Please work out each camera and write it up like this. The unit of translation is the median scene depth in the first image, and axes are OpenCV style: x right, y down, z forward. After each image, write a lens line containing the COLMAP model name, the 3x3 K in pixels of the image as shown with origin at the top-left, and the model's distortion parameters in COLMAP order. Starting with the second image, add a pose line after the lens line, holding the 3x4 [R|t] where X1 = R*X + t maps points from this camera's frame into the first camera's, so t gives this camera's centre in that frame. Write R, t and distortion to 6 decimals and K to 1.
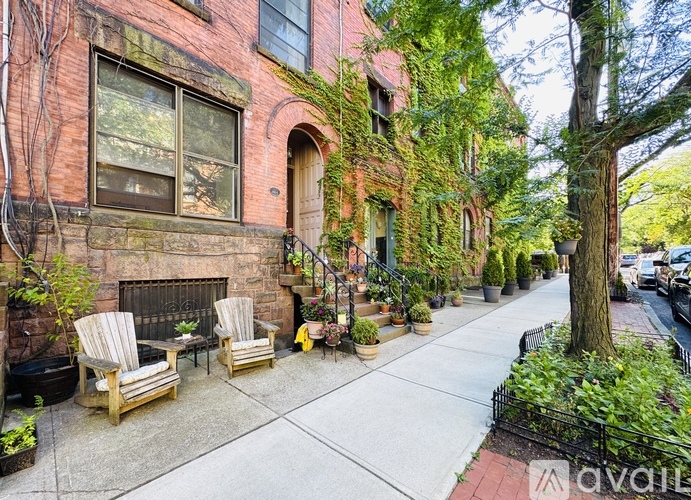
lens RADIAL K [[280.9, 0, 334.1], [0, 280.9, 263.3], [0, 0, 1]] dist [-0.002375, -0.000057]
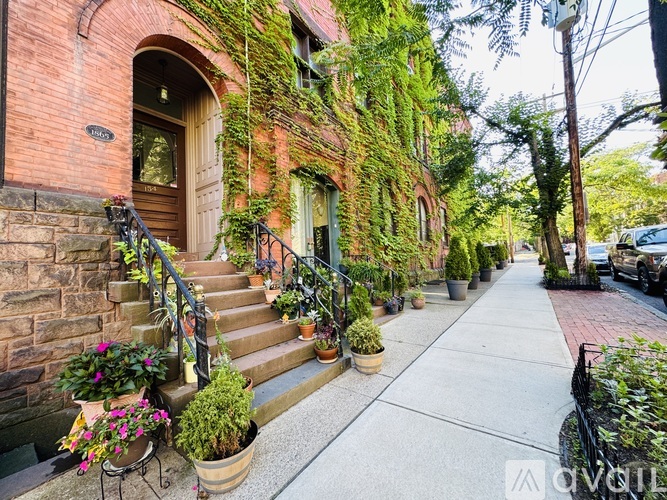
lens RADIAL K [[268.3, 0, 333.4], [0, 268.3, 251.5], [0, 0, 1]] dist [0.001083, -0.000111]
pose [[0.991532, -0.036977, 0.124491, 0.119260], [0.042122, 0.998353, -0.038957, 0.013809], [-0.122845, 0.043871, 0.991456, 0.291828]]
